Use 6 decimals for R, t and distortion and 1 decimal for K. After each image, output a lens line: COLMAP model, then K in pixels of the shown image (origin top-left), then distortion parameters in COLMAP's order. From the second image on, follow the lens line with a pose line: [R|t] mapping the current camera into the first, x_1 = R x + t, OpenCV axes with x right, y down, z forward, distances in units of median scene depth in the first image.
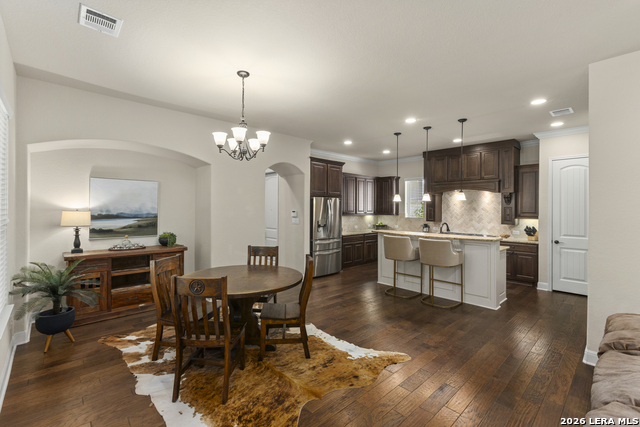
lens RADIAL K [[287.6, 0, 322.2], [0, 287.6, 208.3], [0, 0, 1]] dist [-0.012405, 0.007201]
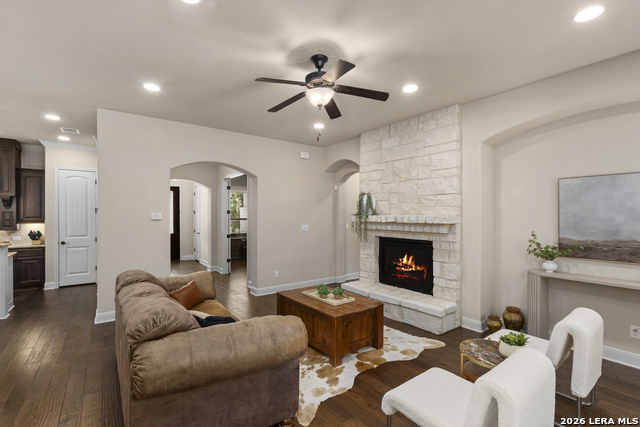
lens RADIAL K [[287.6, 0, 316.4], [0, 287.6, 216.6], [0, 0, 1]] dist [-0.012405, 0.007201]
pose [[0.120645, -0.008936, 0.992656, -0.174310], [0.000186, 0.999960, 0.008979, 0.005470], [-0.992696, -0.000899, 0.120641, -0.121204]]
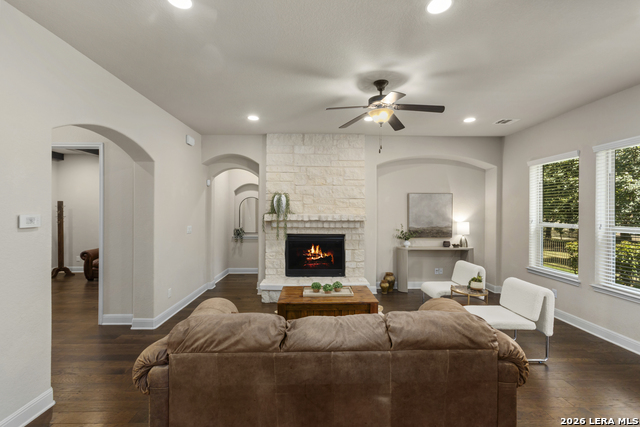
lens RADIAL K [[287.6, 0, 318.0], [0, 287.6, 210.9], [0, 0, 1]] dist [-0.012405, 0.007201]
pose [[-0.739304, -0.008207, 0.673322, 0.029085], [-0.006922, 0.999966, 0.004588, -0.007124], [-0.673336, -0.001269, -0.739335, 0.473931]]
